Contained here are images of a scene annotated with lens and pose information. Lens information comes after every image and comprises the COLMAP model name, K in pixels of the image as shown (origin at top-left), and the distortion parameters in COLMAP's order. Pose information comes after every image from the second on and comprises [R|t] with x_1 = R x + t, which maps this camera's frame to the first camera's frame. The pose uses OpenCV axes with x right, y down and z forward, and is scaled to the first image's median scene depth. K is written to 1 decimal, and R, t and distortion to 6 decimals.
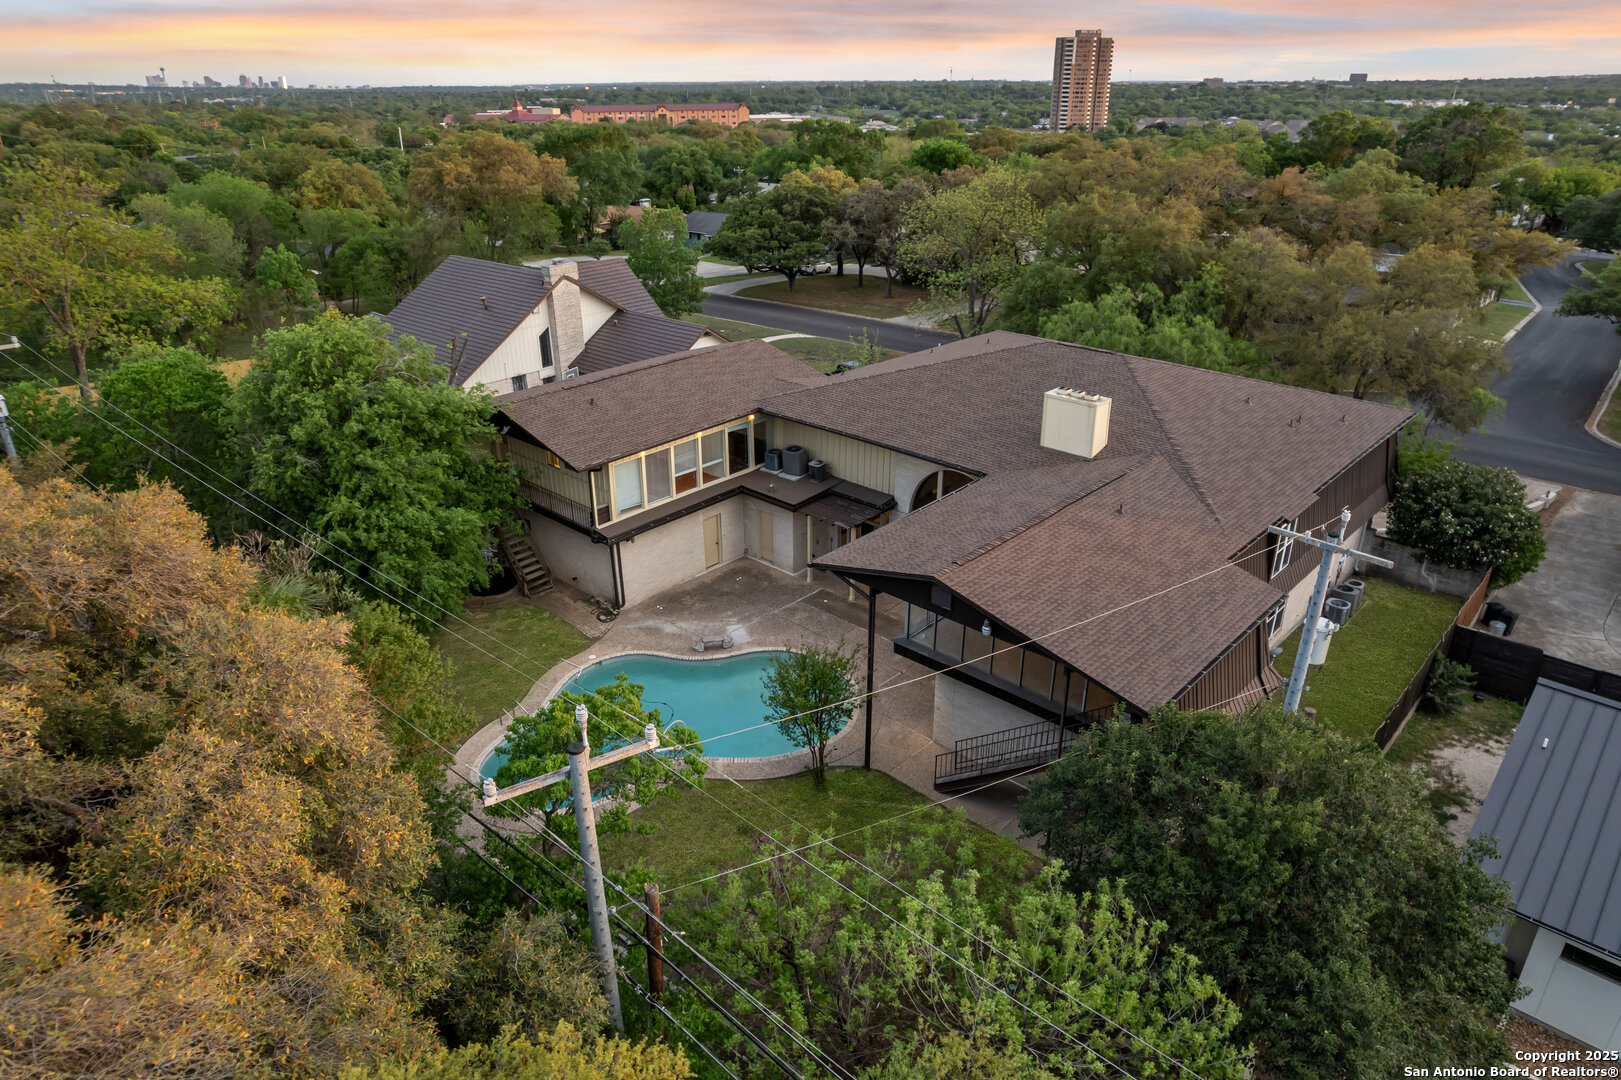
lens RADIAL K [[1065.6, 0, 815.4], [0, 1065.6, 533.0], [0, 0, 1]] dist [-0.059374, 0.043807]
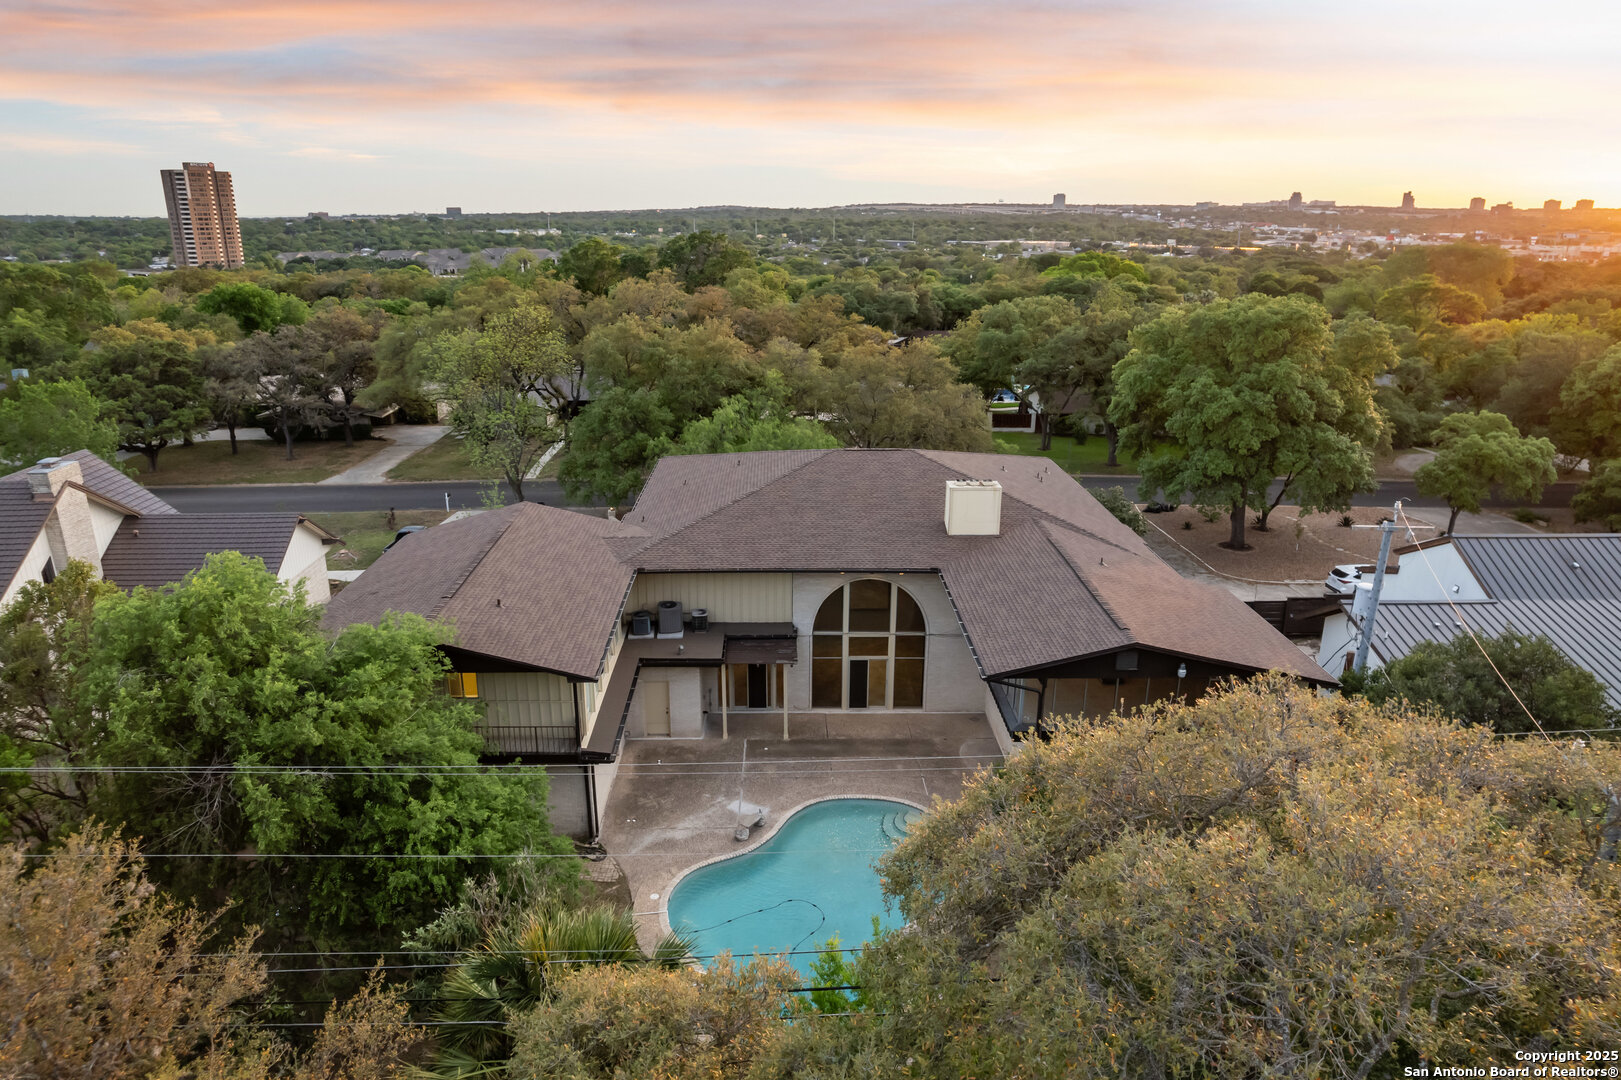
lens RADIAL K [[1065.6, 0, 824.5], [0, 1065.6, 549.0], [0, 0, 1]] dist [-0.059374, 0.043807]
pose [[0.697142, -0.208736, 0.685873, -0.219467], [0.275579, 0.961198, 0.012421, -0.040328], [-0.661852, 0.180354, 0.727615, 0.096516]]
